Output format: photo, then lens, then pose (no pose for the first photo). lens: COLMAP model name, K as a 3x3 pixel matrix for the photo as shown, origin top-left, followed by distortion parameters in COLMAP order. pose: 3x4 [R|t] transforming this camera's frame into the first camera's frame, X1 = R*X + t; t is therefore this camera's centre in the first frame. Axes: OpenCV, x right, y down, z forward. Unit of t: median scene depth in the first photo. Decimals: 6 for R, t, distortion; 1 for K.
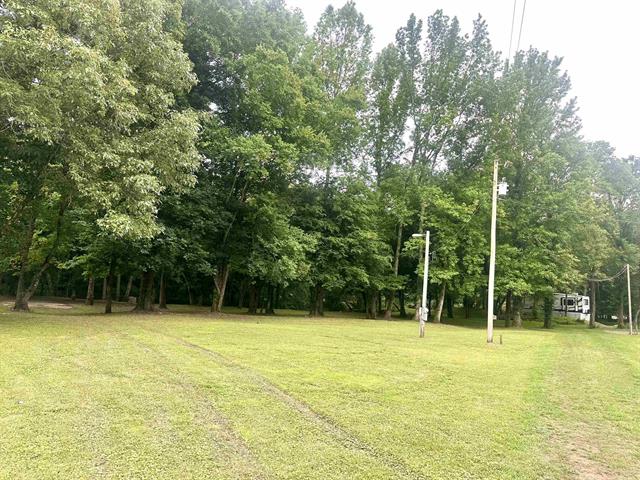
lens RADIAL K [[448.5, 0, 319.3], [0, 448.5, 241.7], [0, 0, 1]] dist [0.041538, -0.017092]
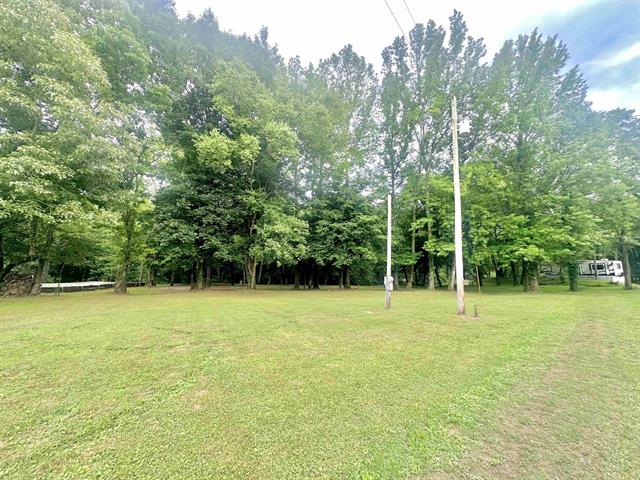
lens RADIAL K [[257.1, 0, 317.3], [0, 257.1, 241.7], [0, 0, 1]] dist [-0.003859, 0.002355]
pose [[0.942223, -0.097821, -0.320386, 0.172880], [0.090615, 0.995185, -0.037363, 0.052510], [0.322498, 0.006172, 0.946550, 0.287255]]
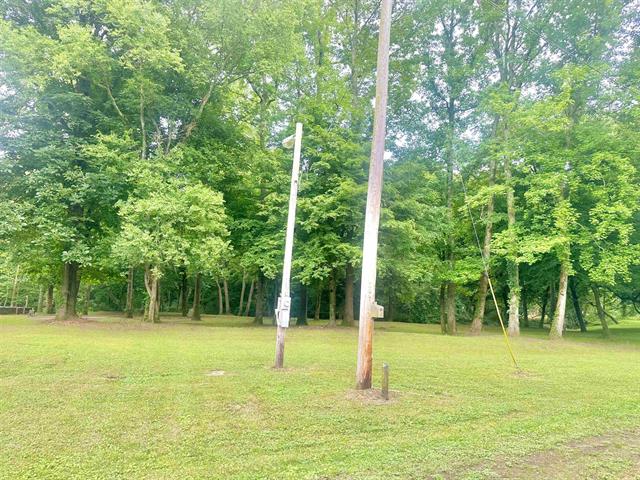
lens RADIAL K [[448.5, 0, 320.0], [0, 448.5, 238.8], [0, 0, 1]] dist [0.041538, -0.017092]
pose [[0.873949, -0.105115, -0.474515, 0.300821], [0.082801, 0.994261, -0.067749, 0.079311], [0.478913, 0.019919, 0.877636, 0.409317]]
